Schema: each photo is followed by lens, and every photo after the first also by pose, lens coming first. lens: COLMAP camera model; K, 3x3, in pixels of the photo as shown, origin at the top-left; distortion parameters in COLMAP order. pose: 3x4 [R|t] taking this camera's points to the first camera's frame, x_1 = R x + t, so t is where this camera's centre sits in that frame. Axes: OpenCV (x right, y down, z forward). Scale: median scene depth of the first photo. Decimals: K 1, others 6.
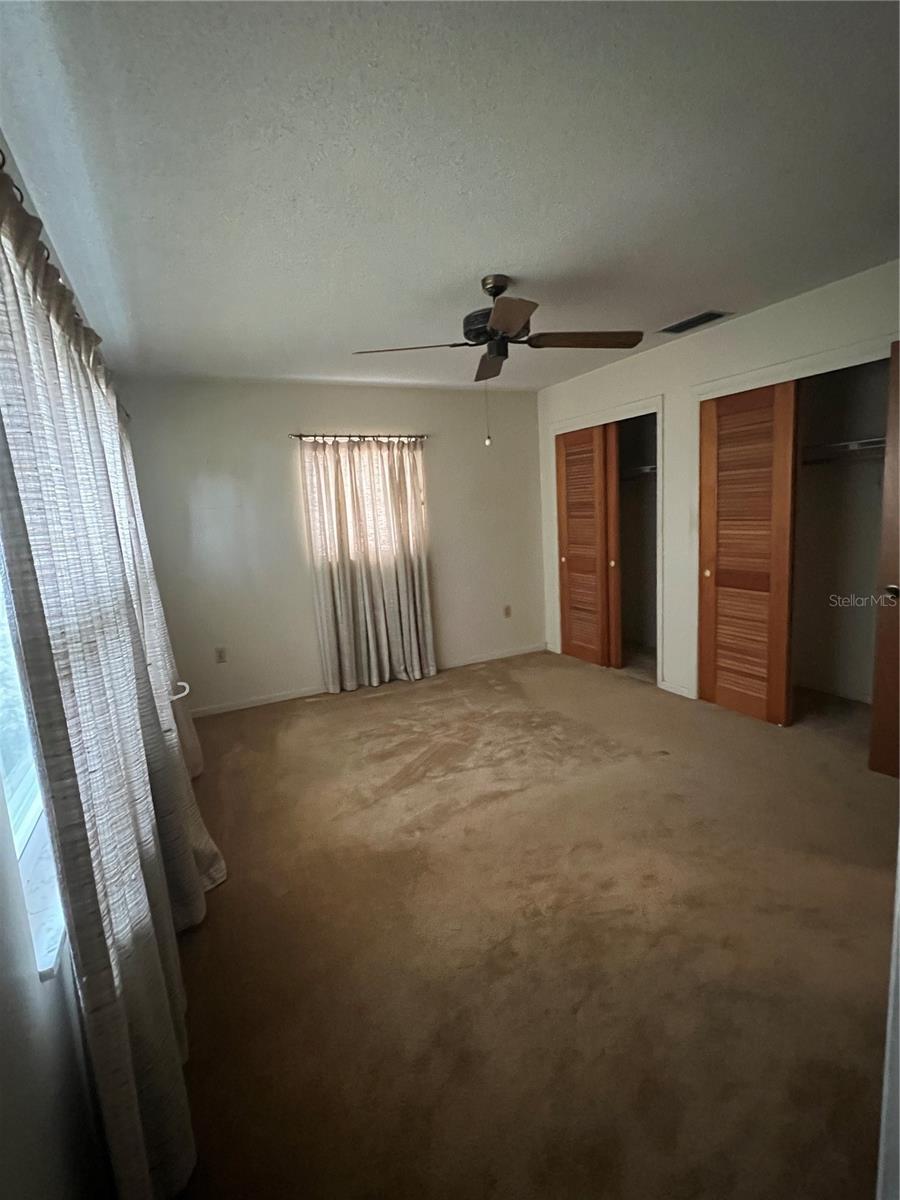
lens RADIAL K [[570.8, 0, 457.2], [0, 570.8, 600.3], [0, 0, 1]] dist [0.003306, -0.000226]
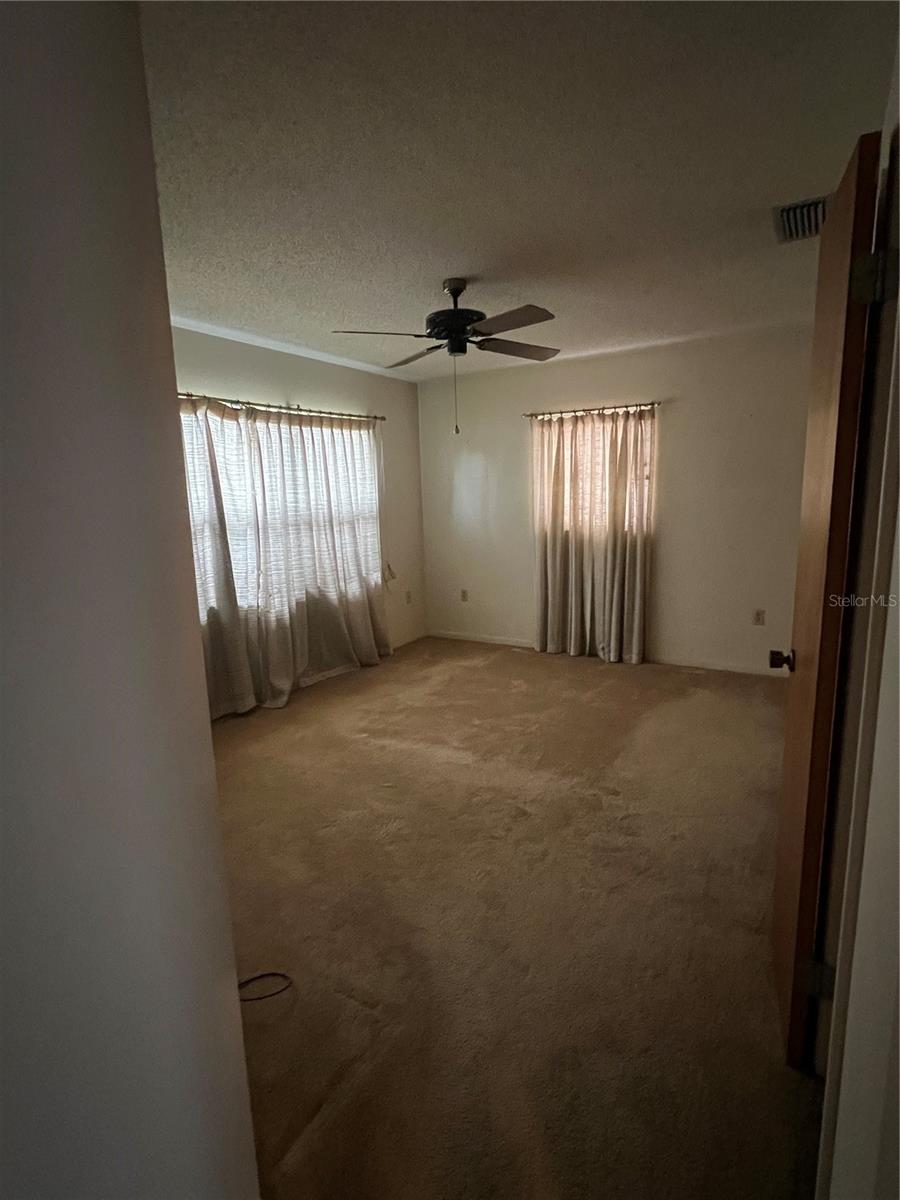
lens RADIAL K [[600.6, 0, 449.8], [0, 600.6, 602.5], [0, 0, 1]] dist [-0.003521, -0.000050]
pose [[0.540311, 0.193141, -0.819000, 0.635494], [-0.142758, 0.980232, 0.136983, -0.063393], [0.829267, 0.042906, 0.557203, 0.218107]]
